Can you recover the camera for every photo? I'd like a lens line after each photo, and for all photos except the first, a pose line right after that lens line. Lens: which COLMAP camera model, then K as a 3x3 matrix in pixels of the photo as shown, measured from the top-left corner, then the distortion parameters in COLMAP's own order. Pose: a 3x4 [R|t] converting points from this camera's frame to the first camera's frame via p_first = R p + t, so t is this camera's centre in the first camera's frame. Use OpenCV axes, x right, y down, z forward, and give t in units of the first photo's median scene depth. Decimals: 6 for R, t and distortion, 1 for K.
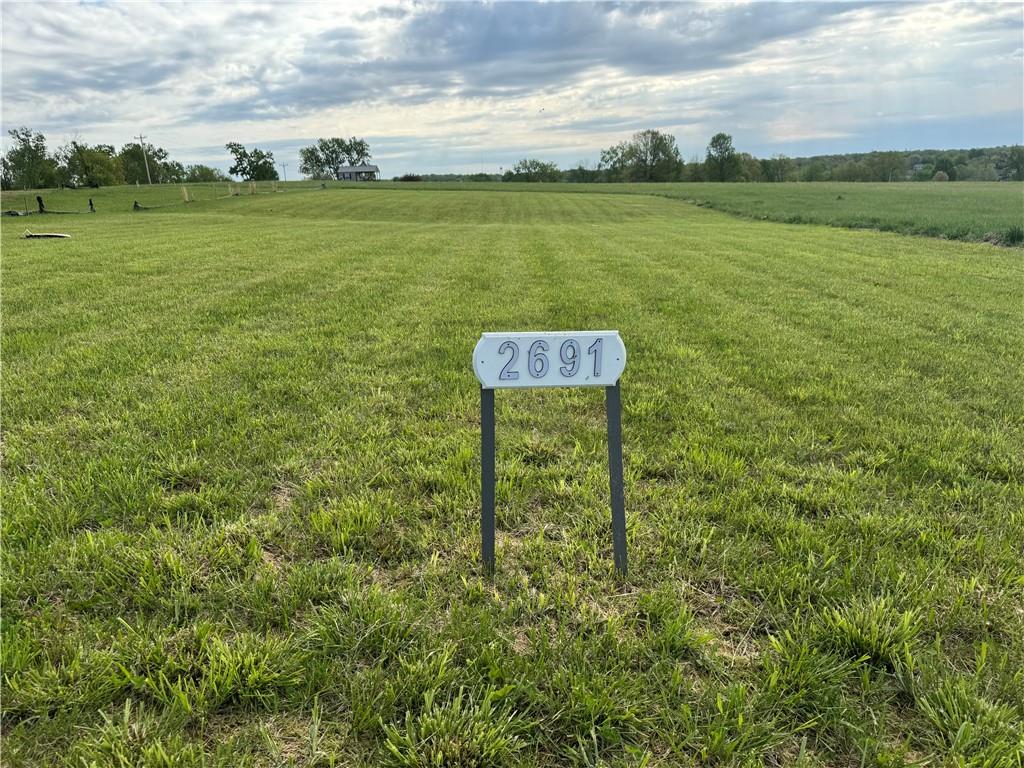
lens RADIAL K [[718.7, 0, 512.0], [0, 718.7, 384.0], [0, 0, 1]] dist [0.052849, -0.062019]
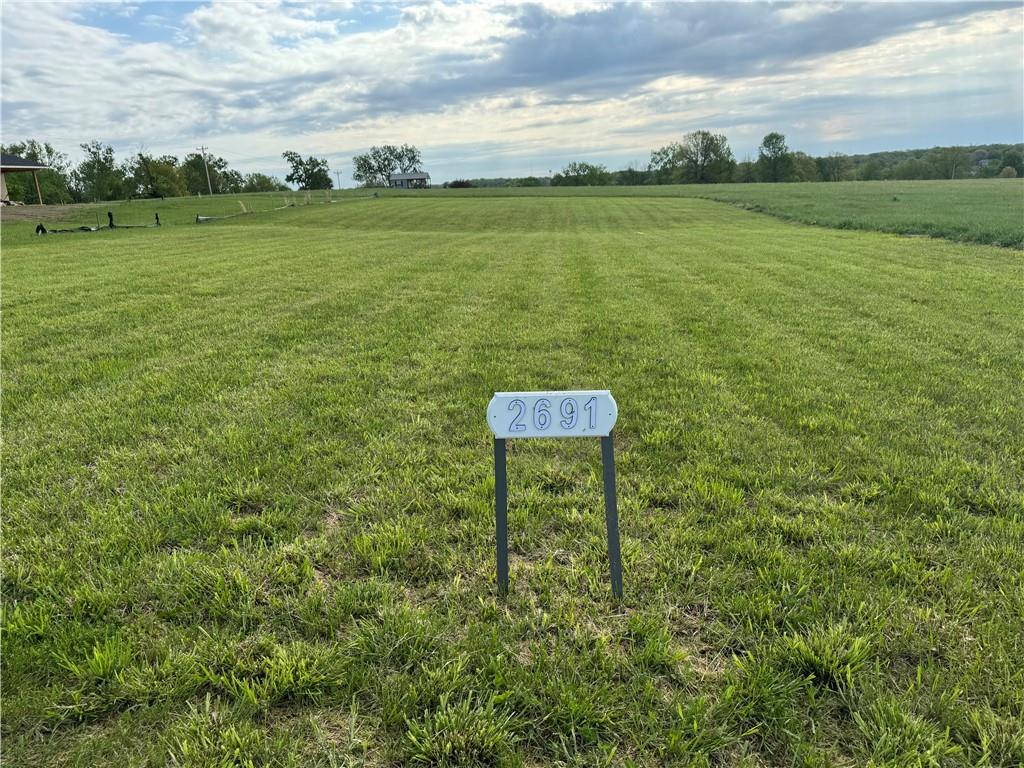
lens RADIAL K [[722.5, 0, 514.1], [0, 722.5, 369.5], [0, 0, 1]] dist [0.084609, -0.122545]
pose [[0.997809, 0.001070, -0.066152, 0.035399], [-0.002443, 0.999783, -0.020676, -0.042525], [0.066115, 0.020792, 0.997595, -0.101942]]
